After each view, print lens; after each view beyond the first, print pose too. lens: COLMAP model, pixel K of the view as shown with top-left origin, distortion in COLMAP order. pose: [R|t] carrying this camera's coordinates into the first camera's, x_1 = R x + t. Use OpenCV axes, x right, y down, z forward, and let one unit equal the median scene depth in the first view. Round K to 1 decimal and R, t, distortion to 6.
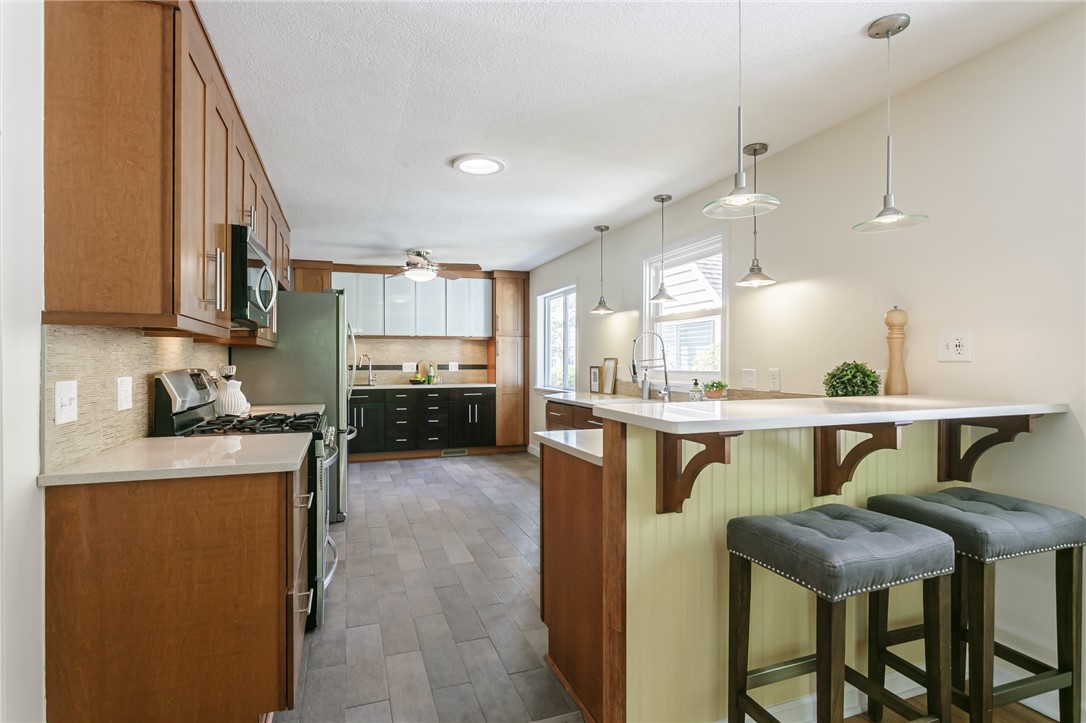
lens RADIAL K [[538.9, 0, 543.6], [0, 538.9, 365.3], [0, 0, 1]] dist [-0.011875, -0.000124]
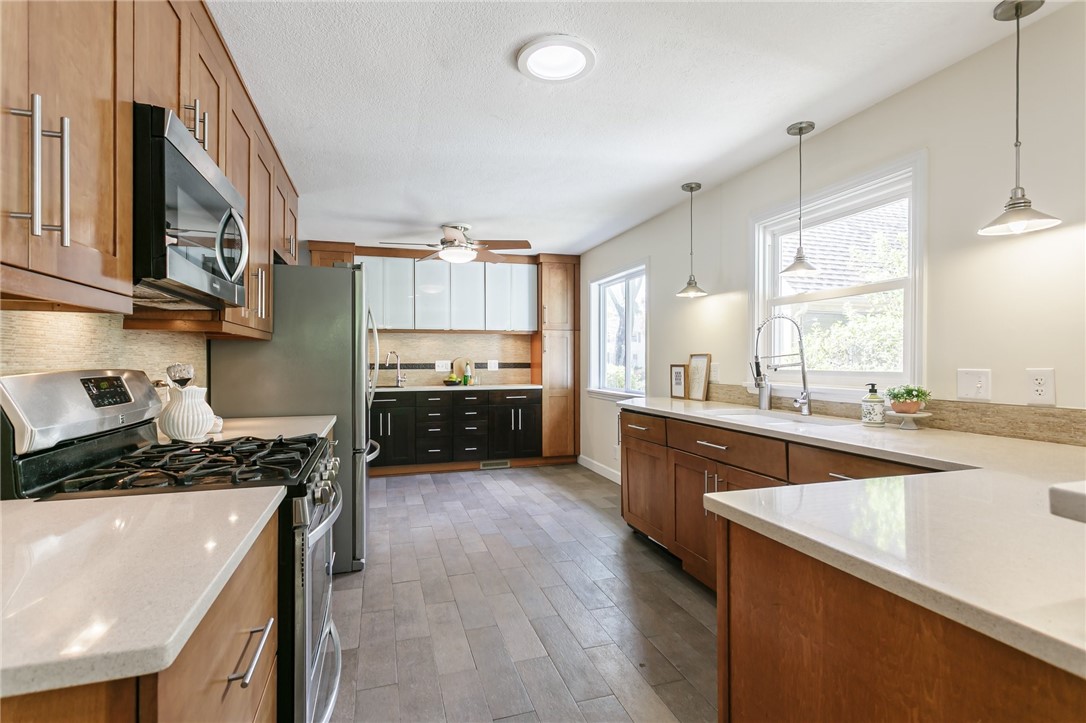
lens RADIAL K [[522.2, 0, 543.0], [0, 522.2, 361.5], [0, 0, 1]] dist [0.001884, 0.009555]
pose [[0.998929, -0.001357, -0.046252, -0.067365], [0.001168, 0.999991, -0.004111, 0.000195], [0.046257, 0.004053, 0.998921, 0.226487]]
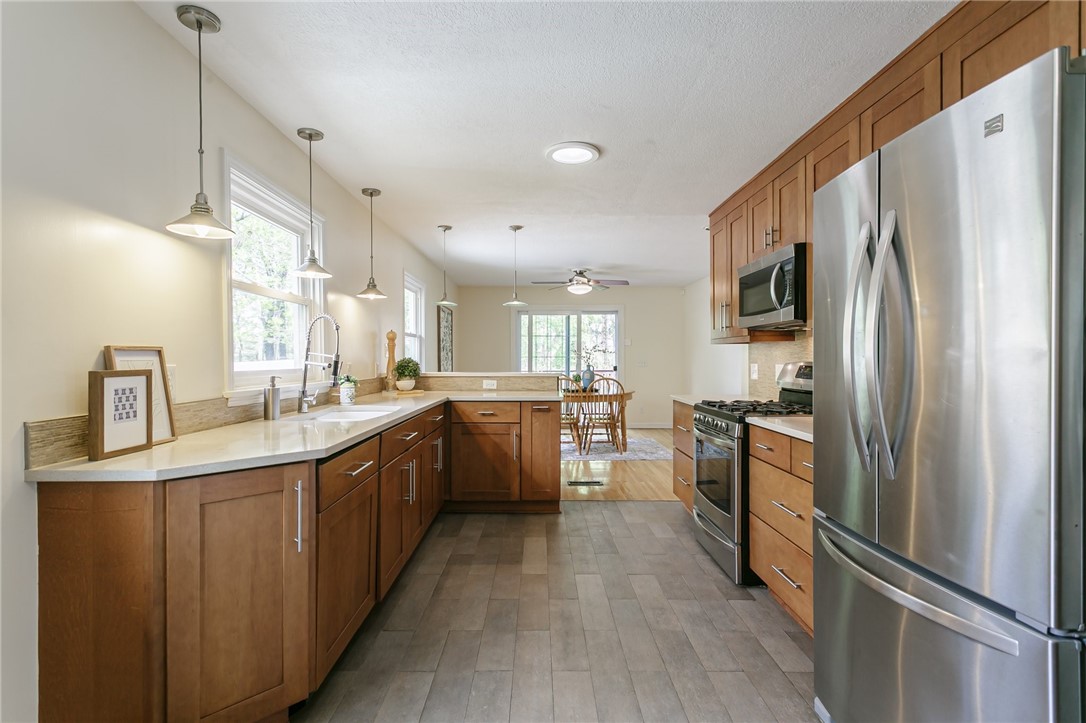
lens RADIAL K [[522.2, 0, 543.0], [0, 522.2, 361.5], [0, 0, 1]] dist [0.001884, 0.009555]
pose [[-0.941626, -0.000533, 0.336662, -0.246407], [0.004394, 0.999894, 0.013872, -0.007137], [-0.336633, 0.014542, -0.941523, 1.213225]]
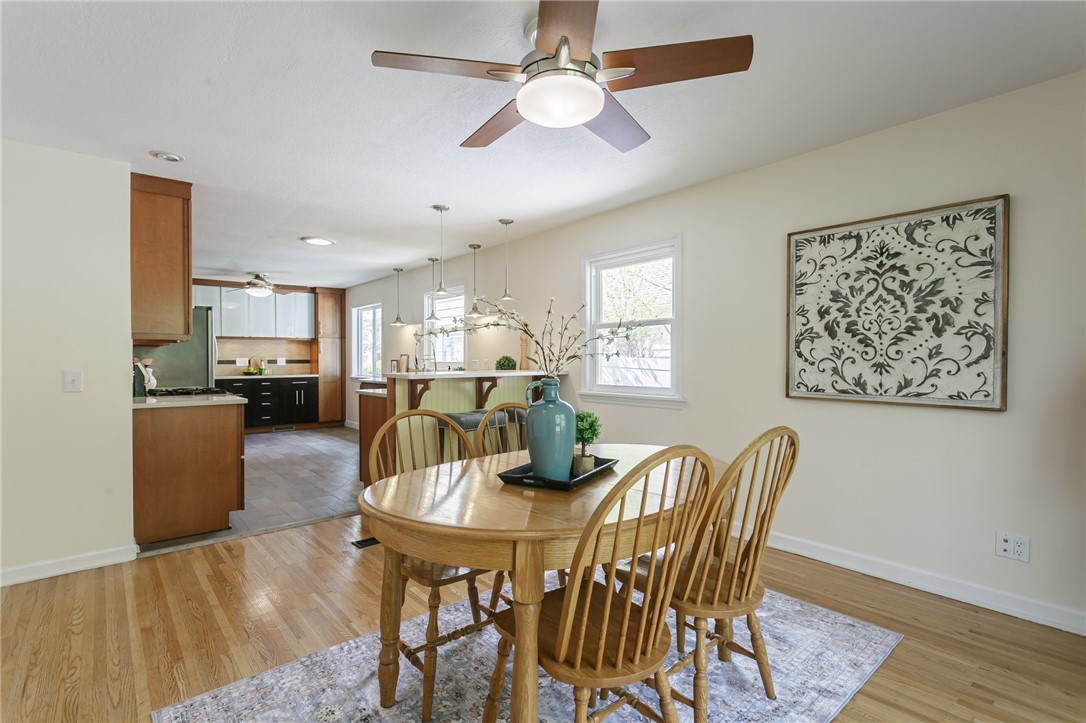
lens RADIAL K [[513.3, 0, 543.0], [0, 513.3, 361.5], [0, 0, 1]] dist [0.000184, 0.000185]
pose [[0.938291, -0.005454, 0.345805, -0.011268], [0.005708, 0.999984, 0.000284, 0.008757], [-0.345801, 0.001707, 0.938306, -0.490810]]
